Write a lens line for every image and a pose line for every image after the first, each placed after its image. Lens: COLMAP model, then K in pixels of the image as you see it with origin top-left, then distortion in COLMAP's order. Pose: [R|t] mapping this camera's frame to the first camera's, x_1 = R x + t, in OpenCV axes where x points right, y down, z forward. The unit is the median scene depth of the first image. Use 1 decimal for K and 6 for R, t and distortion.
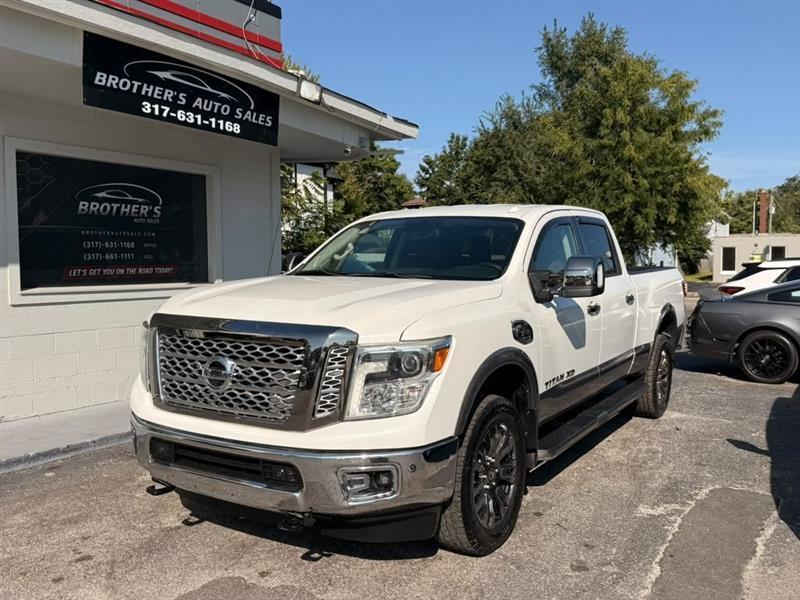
lens RADIAL K [[695.9, 0, 398.5], [0, 695.9, 301.7], [0, 0, 1]] dist [0.129767, -0.273691]
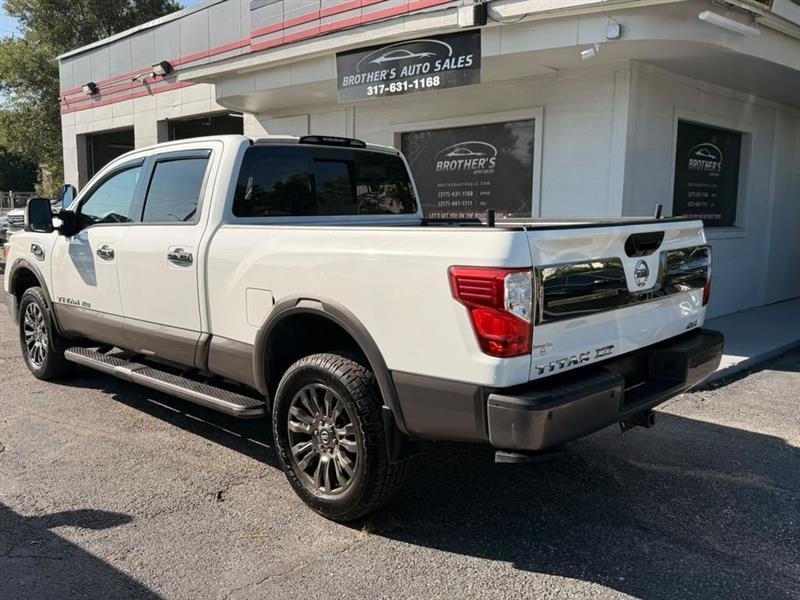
lens RADIAL K [[692.1, 0, 399.9], [0, 692.1, 303.3], [0, 0, 1]] dist [0.119680, -0.220286]
pose [[-0.199593, 0.134706, -0.970576, 0.911776], [-0.062214, 0.986765, 0.149747, -0.073320], [0.977902, 0.090271, -0.188571, 1.253105]]
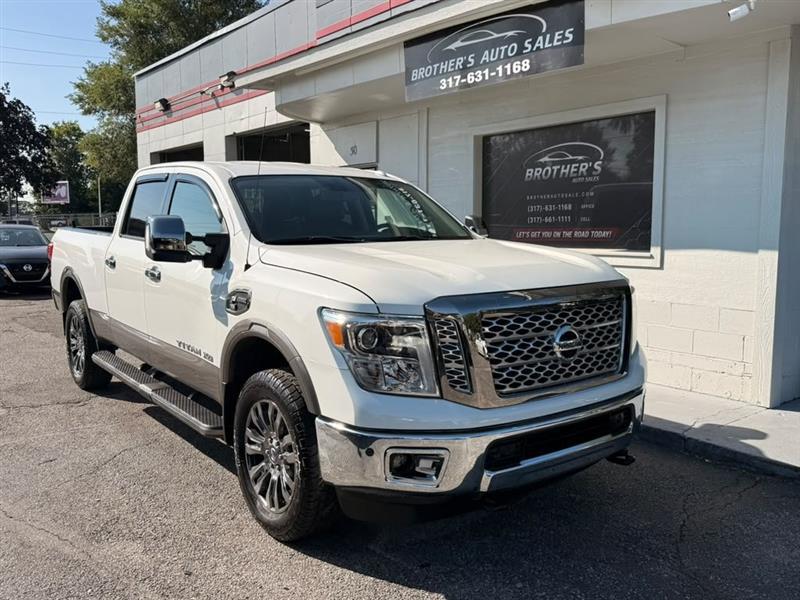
lens RADIAL K [[696.9, 0, 398.9], [0, 696.9, 297.9], [0, 0, 1]] dist [0.119461, -0.242233]
pose [[-0.322695, 0.102390, -0.940948, 0.680052], [-0.051111, 0.990796, 0.125343, -0.073514], [0.945122, 0.088541, -0.314492, 1.220726]]
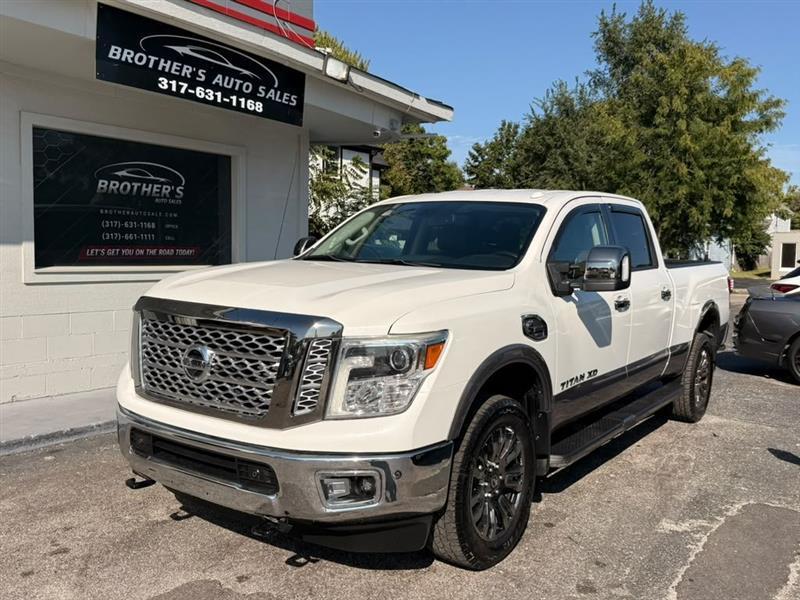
lens RADIAL K [[697.3, 0, 404.6], [0, 697.3, 296.9], [0, 0, 1]] dist [0.118133, -0.243265]
pose [[0.997804, 0.027903, -0.060068, 0.037626], [-0.027293, 0.999568, 0.010944, -0.001456], [0.060348, -0.009281, 0.998134, 0.045369]]
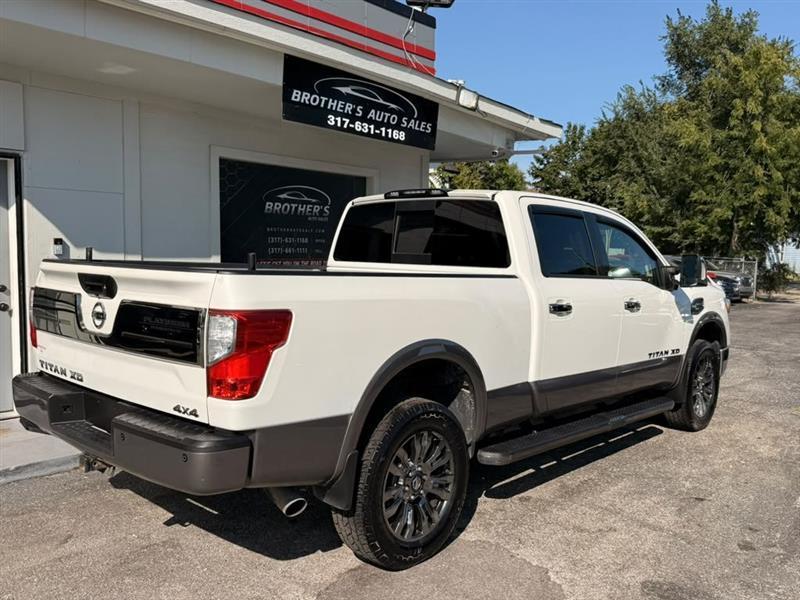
lens RADIAL K [[690.1, 0, 400.7], [0, 690.1, 304.2], [0, 0, 1]] dist [0.135919, -0.227549]
pose [[0.989114, 0.027379, -0.144582, -0.072079], [-0.024581, 0.999475, 0.021104, -0.006110], [0.145084, -0.017320, 0.989268, -0.086535]]
